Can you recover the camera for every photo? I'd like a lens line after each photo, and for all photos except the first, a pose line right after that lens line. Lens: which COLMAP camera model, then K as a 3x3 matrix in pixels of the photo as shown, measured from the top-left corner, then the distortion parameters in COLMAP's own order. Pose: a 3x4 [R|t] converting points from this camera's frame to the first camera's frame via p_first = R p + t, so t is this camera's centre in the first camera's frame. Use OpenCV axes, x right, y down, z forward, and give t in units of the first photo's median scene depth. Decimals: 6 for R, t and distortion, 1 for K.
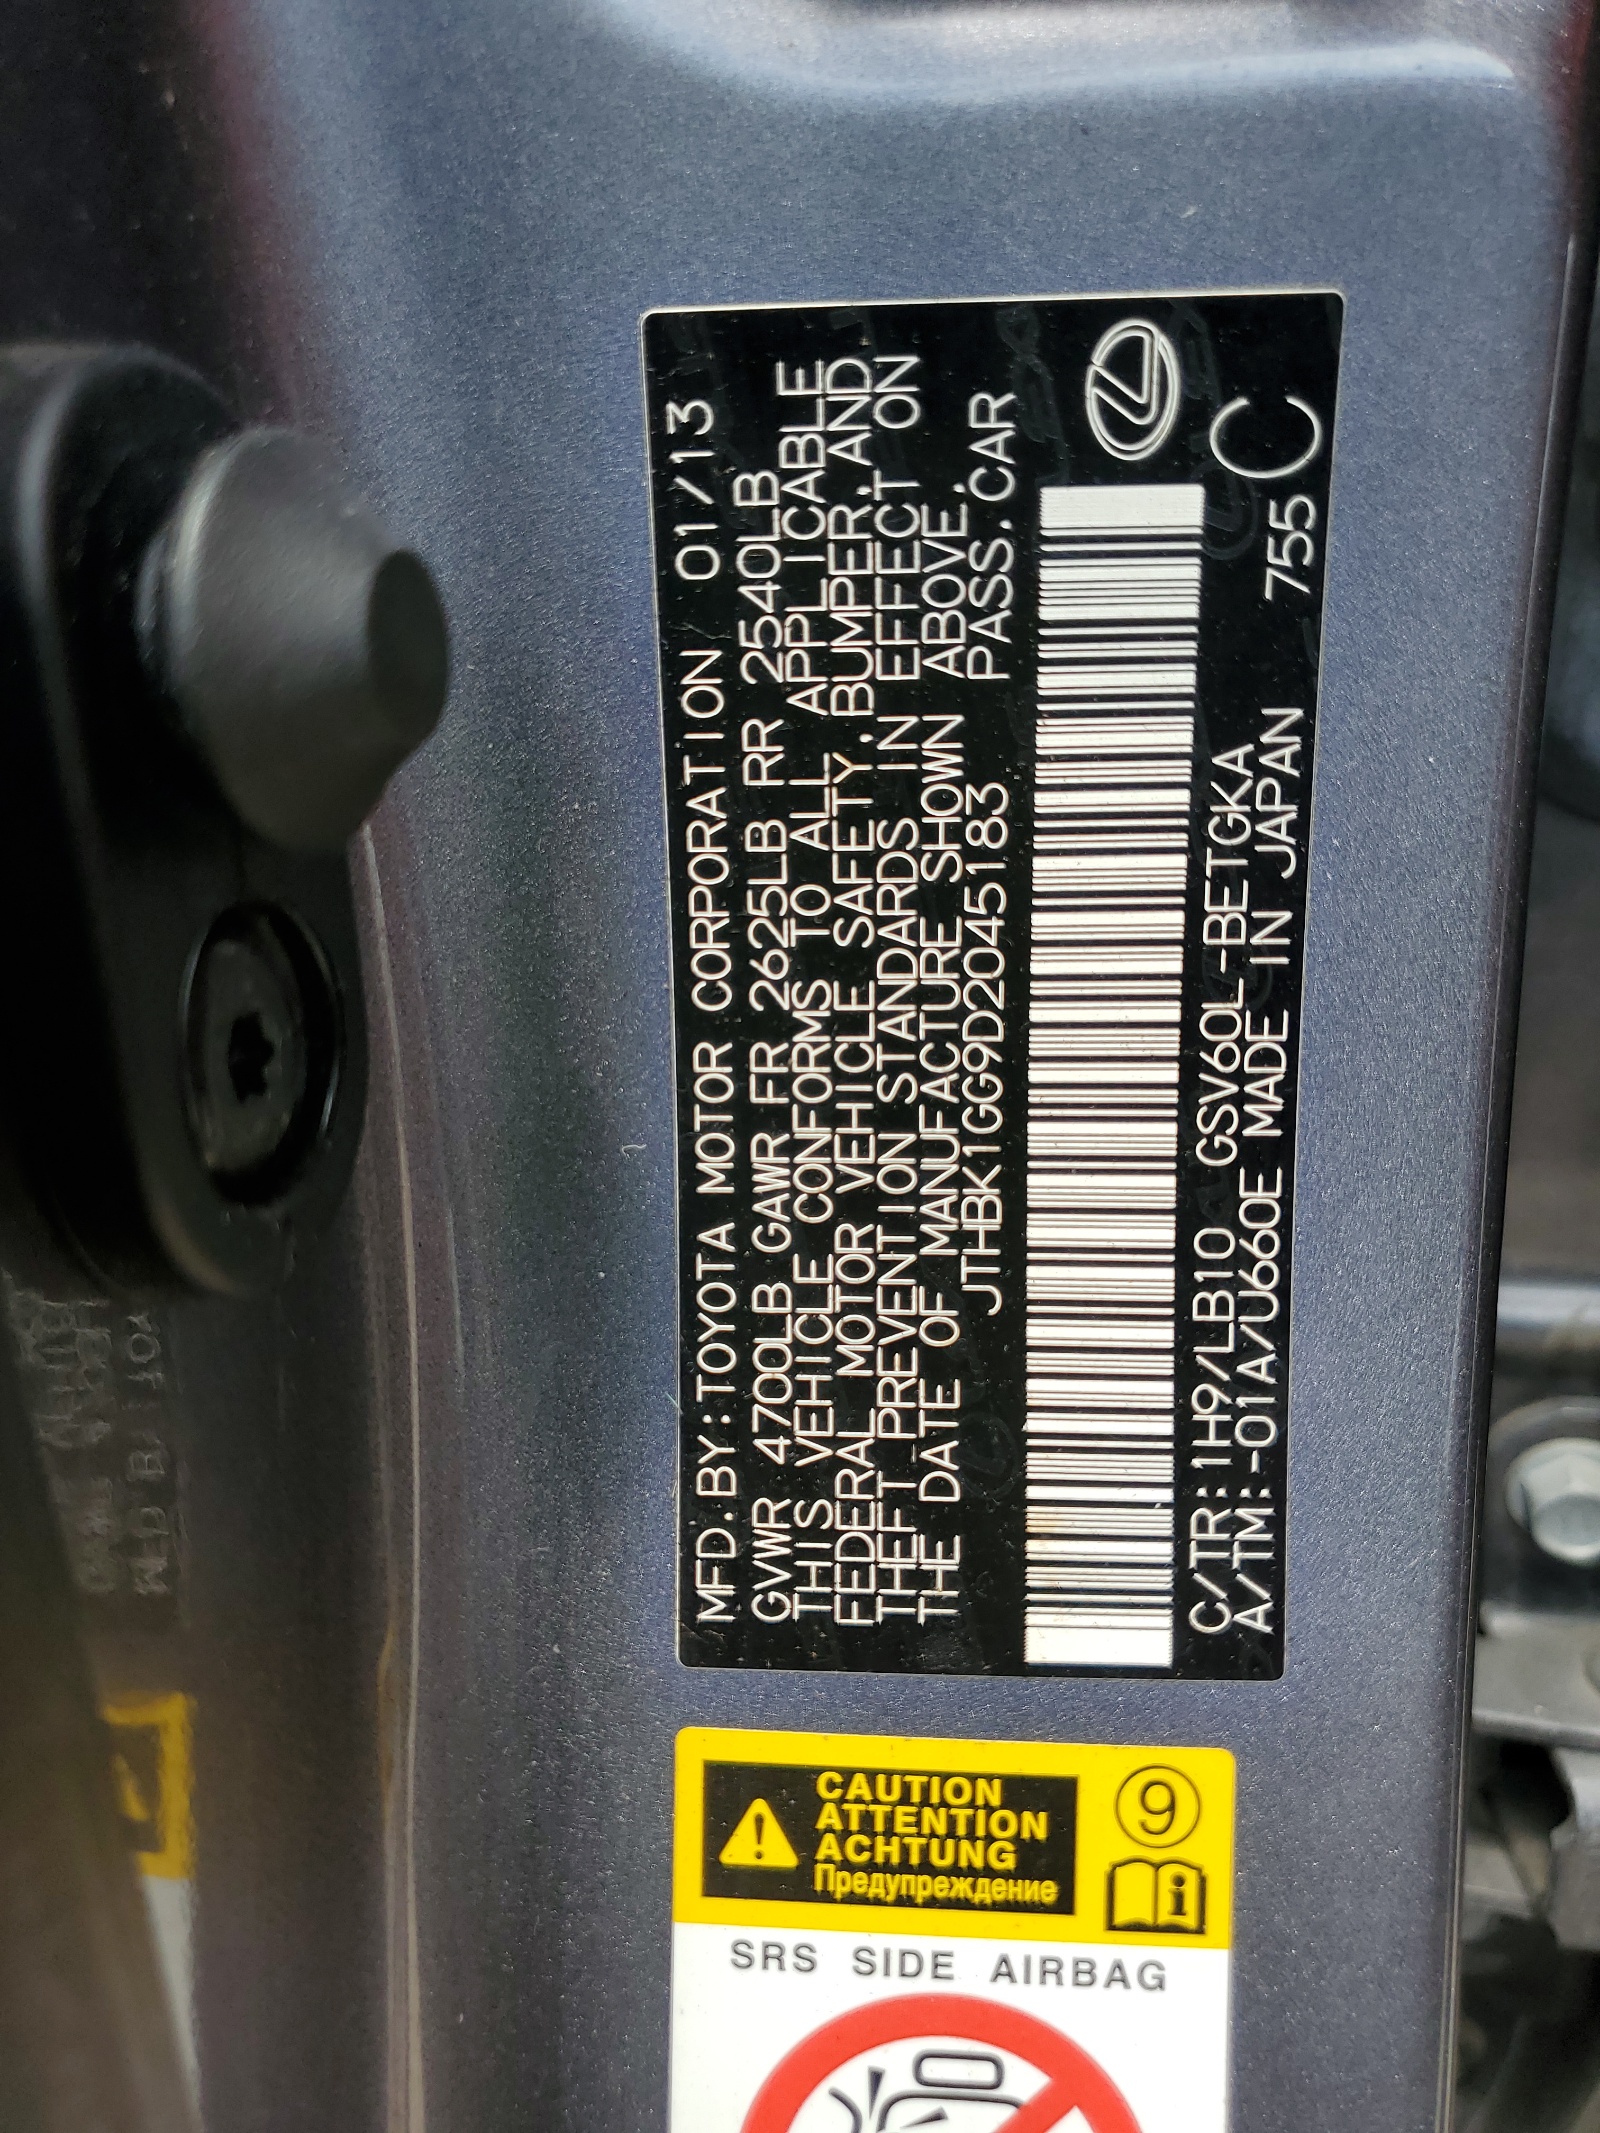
lens RADIAL K [[1617.7, 0, 799.8], [0, 1617.7, 1066.0], [0, 0, 1]] dist [0.000715, -0.000418]
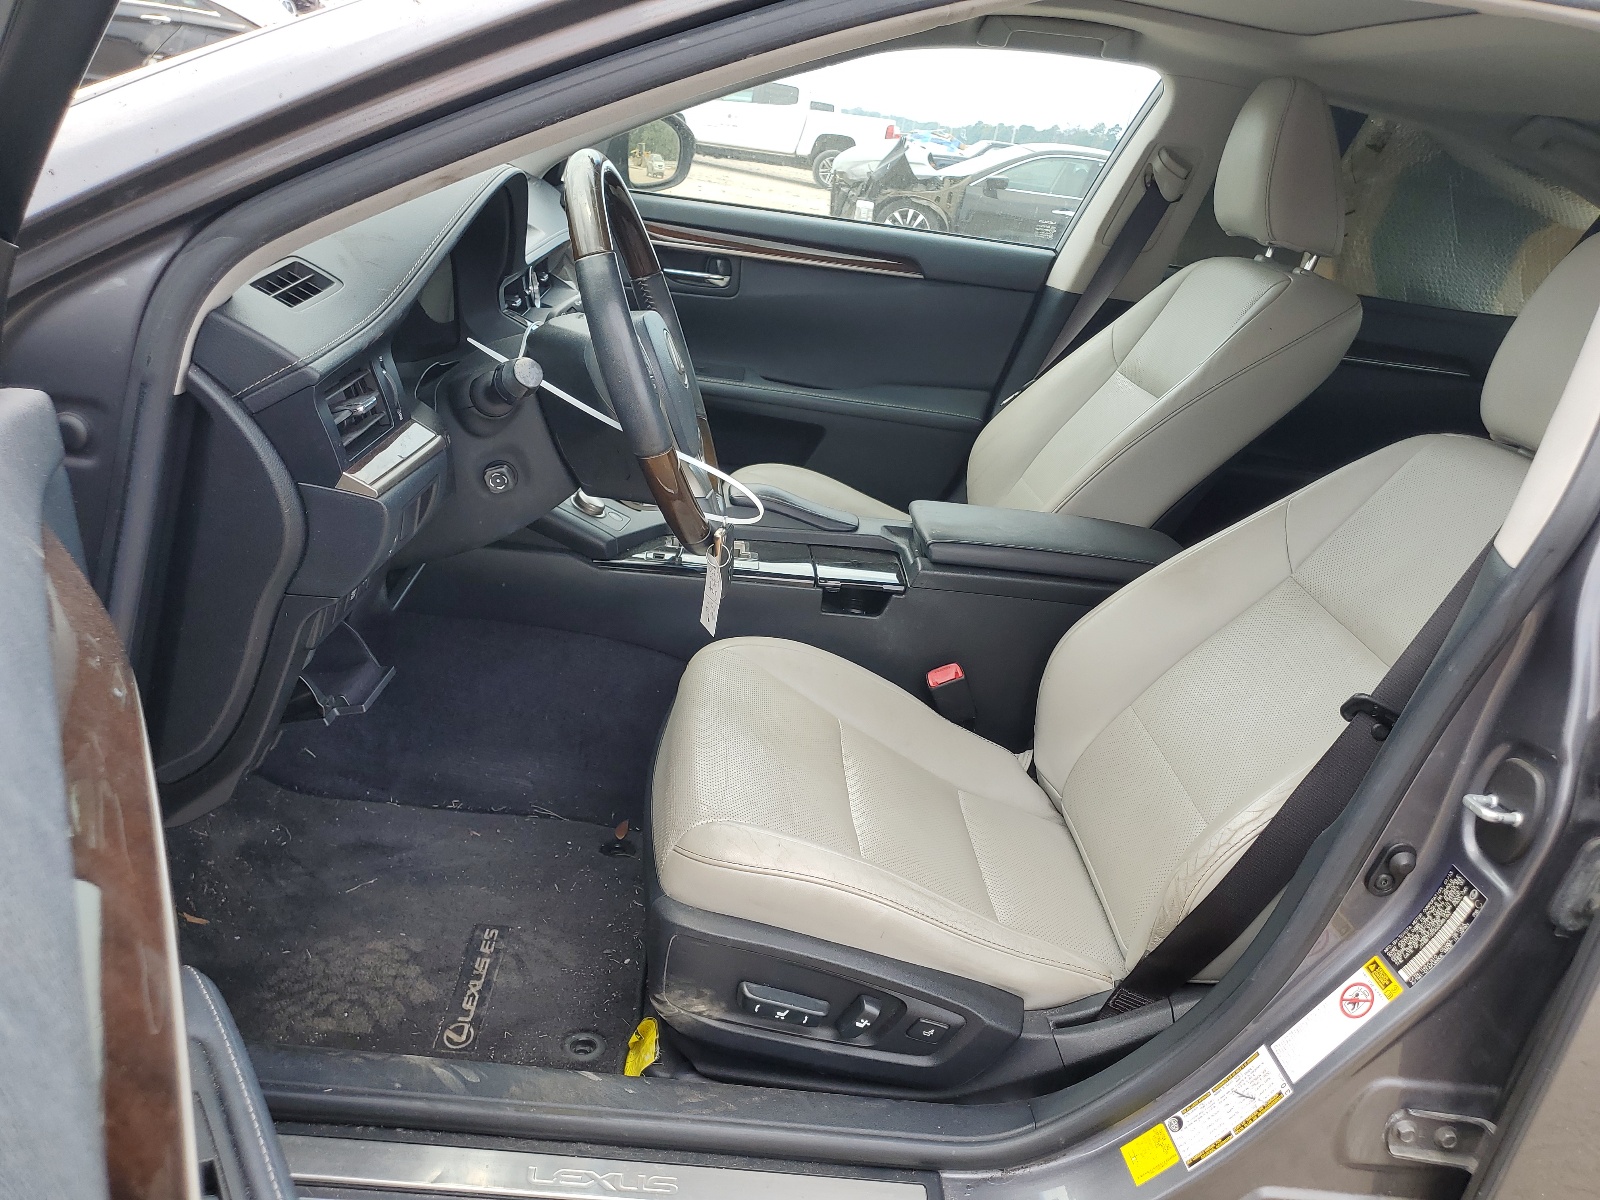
lens RADIAL K [[1213.5, 0, 800.3], [0, 1213.5, 599.6], [0, 0, 1]] dist [0.000715, -0.000418]
pose [[0.188089, 0.448301, -0.873870, 5.471226], [-0.620327, 0.744043, 0.248182, -1.045747], [0.761457, 0.495405, 0.418039, -6.825798]]
